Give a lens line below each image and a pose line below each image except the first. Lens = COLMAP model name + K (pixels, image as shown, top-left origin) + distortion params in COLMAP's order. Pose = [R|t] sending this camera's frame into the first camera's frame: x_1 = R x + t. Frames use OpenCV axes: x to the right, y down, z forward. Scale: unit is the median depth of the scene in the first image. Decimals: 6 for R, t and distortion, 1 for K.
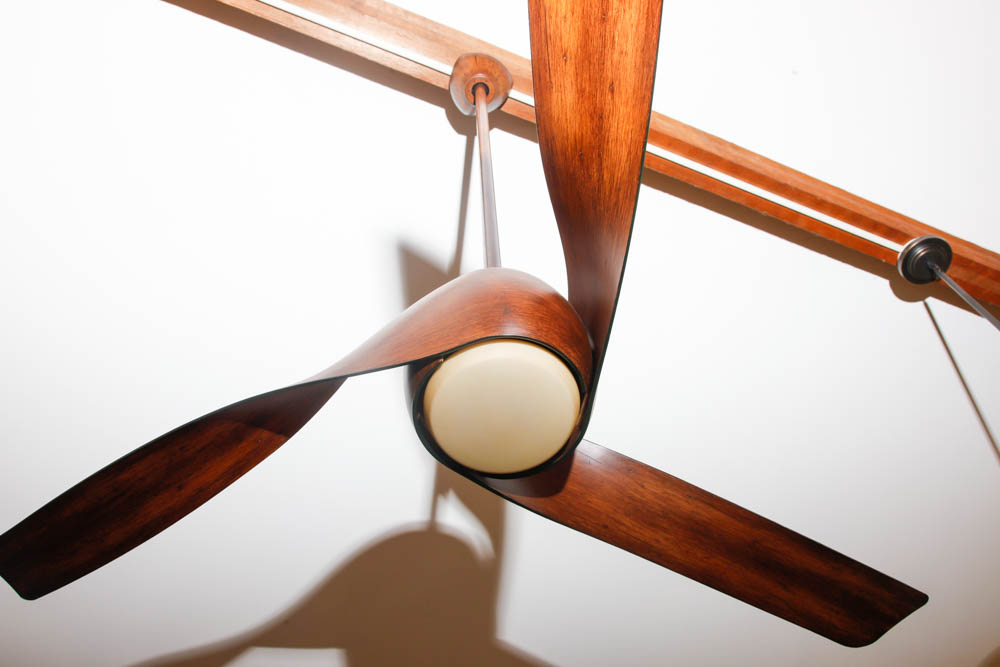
lens RADIAL K [[889.8, 0, 500.0], [0, 889.8, 333.5], [0, 0, 1]] dist [-0.120092, 0.001073]
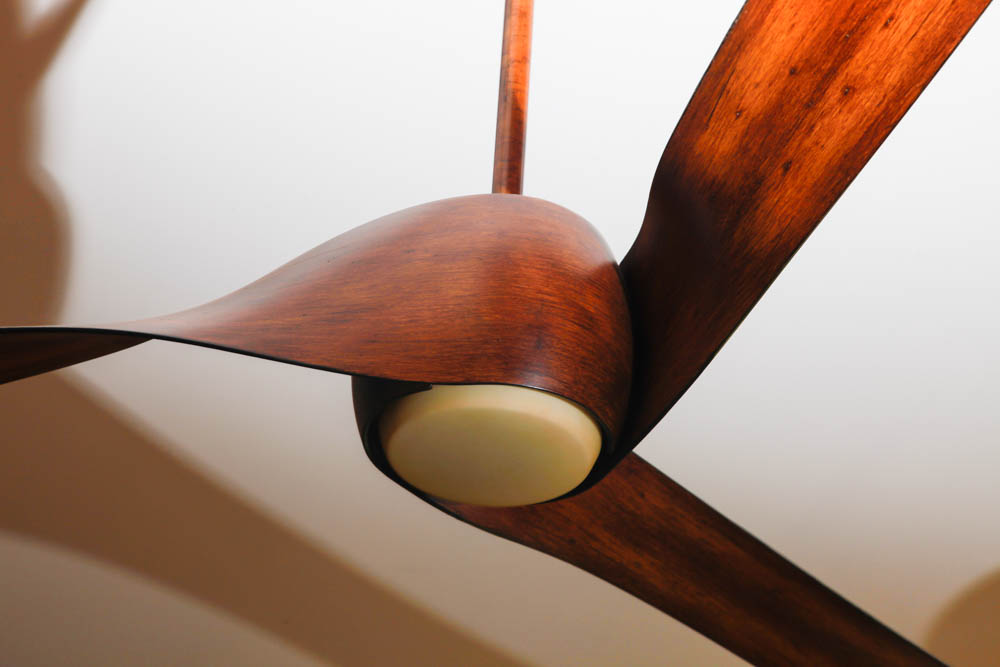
lens RADIAL K [[2380.8, 0, 500.0], [0, 2380.8, 333.5], [0, 0, 1]] dist [-0.012995, -0.456010]
pose [[0.956367, 0.225230, 0.186103, -0.365792], [-0.285283, 0.857355, 0.428433, -0.810008], [-0.063060, -0.462831, 0.884200, -0.631209]]
